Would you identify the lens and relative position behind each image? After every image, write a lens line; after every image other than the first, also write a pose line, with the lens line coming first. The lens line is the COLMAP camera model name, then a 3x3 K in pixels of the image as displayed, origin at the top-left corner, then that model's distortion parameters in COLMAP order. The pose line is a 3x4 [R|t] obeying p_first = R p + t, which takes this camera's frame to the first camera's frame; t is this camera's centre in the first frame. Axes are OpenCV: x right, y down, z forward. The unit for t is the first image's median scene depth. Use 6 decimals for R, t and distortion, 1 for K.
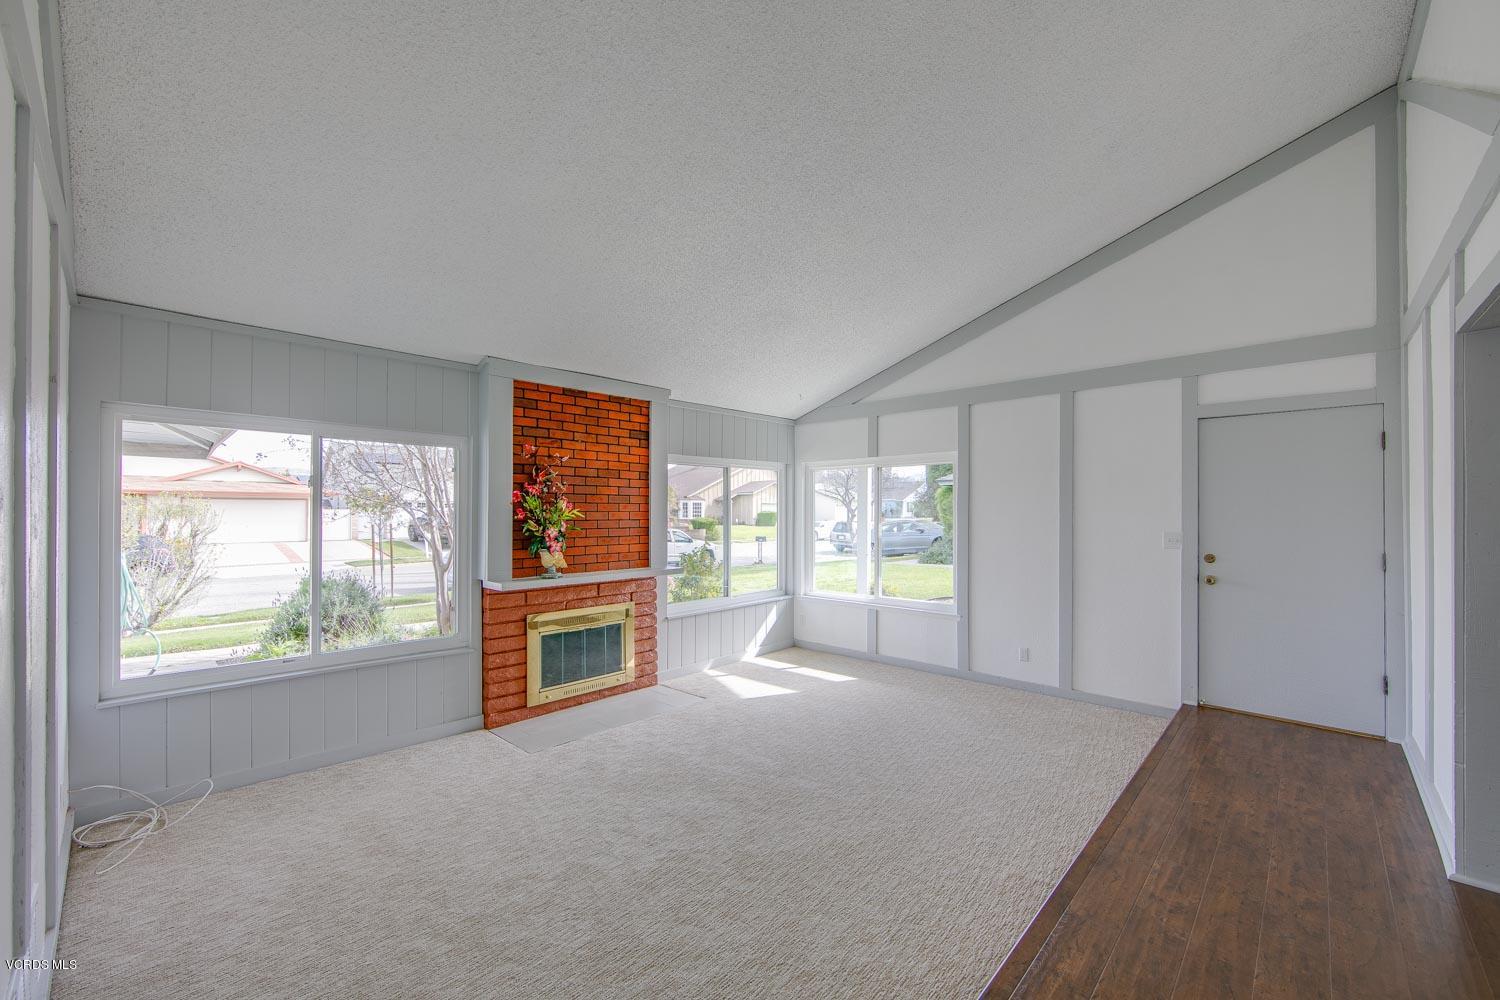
lens RADIAL K [[604.2, 0, 744.6], [0, 604.2, 510.7], [0, 0, 1]] dist [-0.010700, 0.000107]
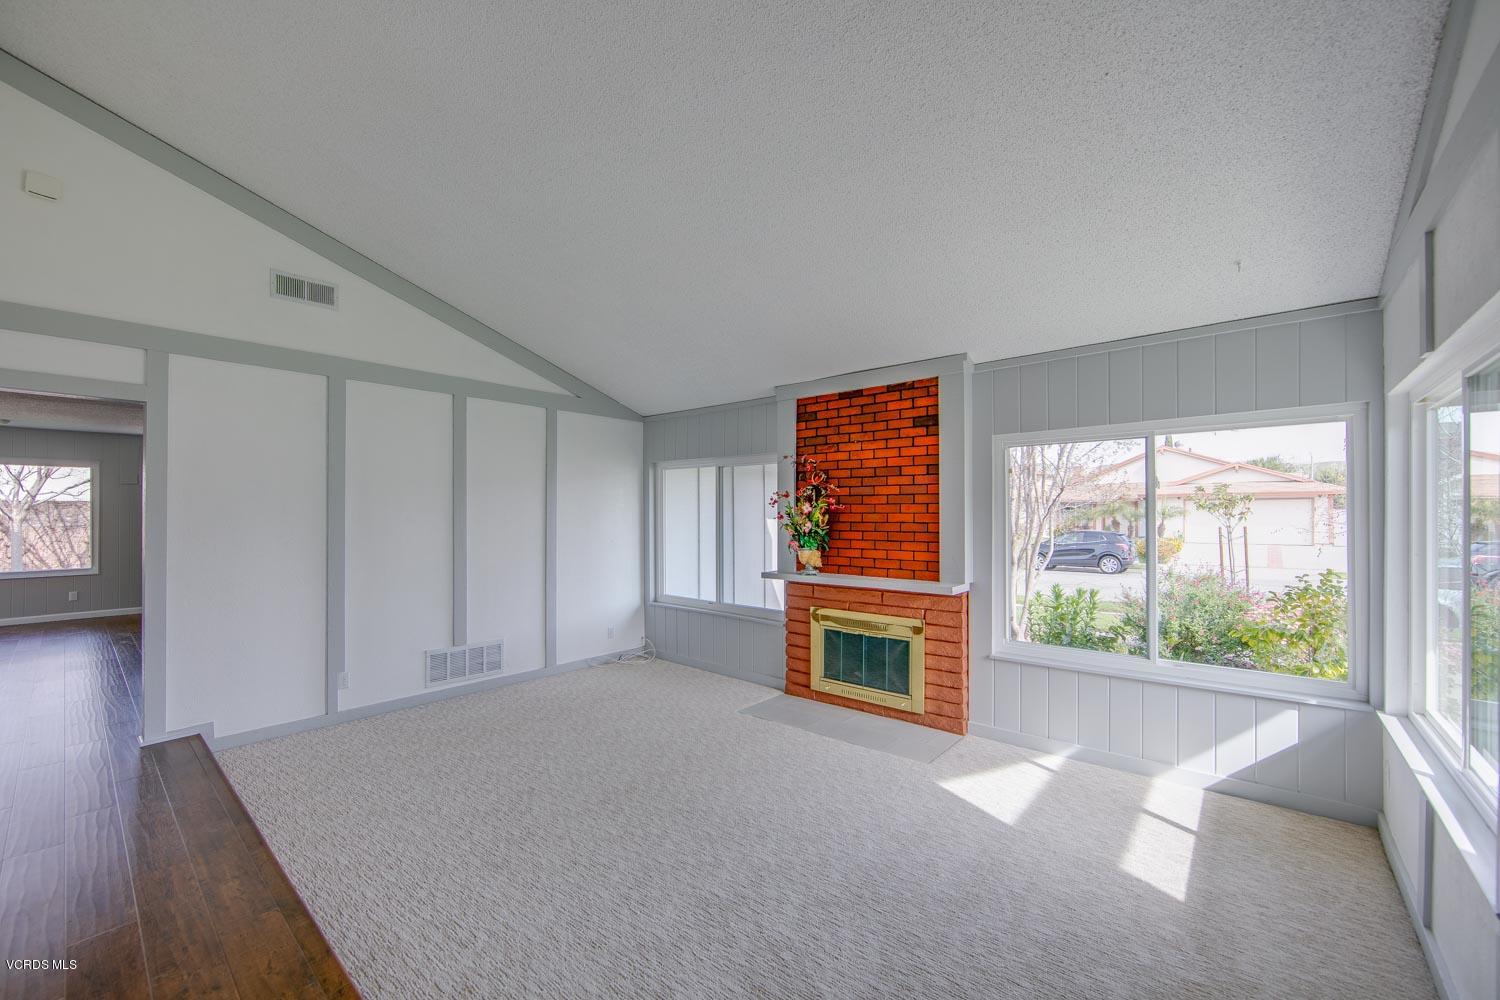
lens RADIAL K [[604.2, 0, 744.6], [0, 604.2, 510.7], [0, 0, 1]] dist [-0.010700, 0.000107]
pose [[0.037235, -0.004410, -0.999297, 0.681500], [0.002968, 0.999986, -0.004303, 0.000902], [0.999302, -0.002805, 0.037248, 0.757719]]
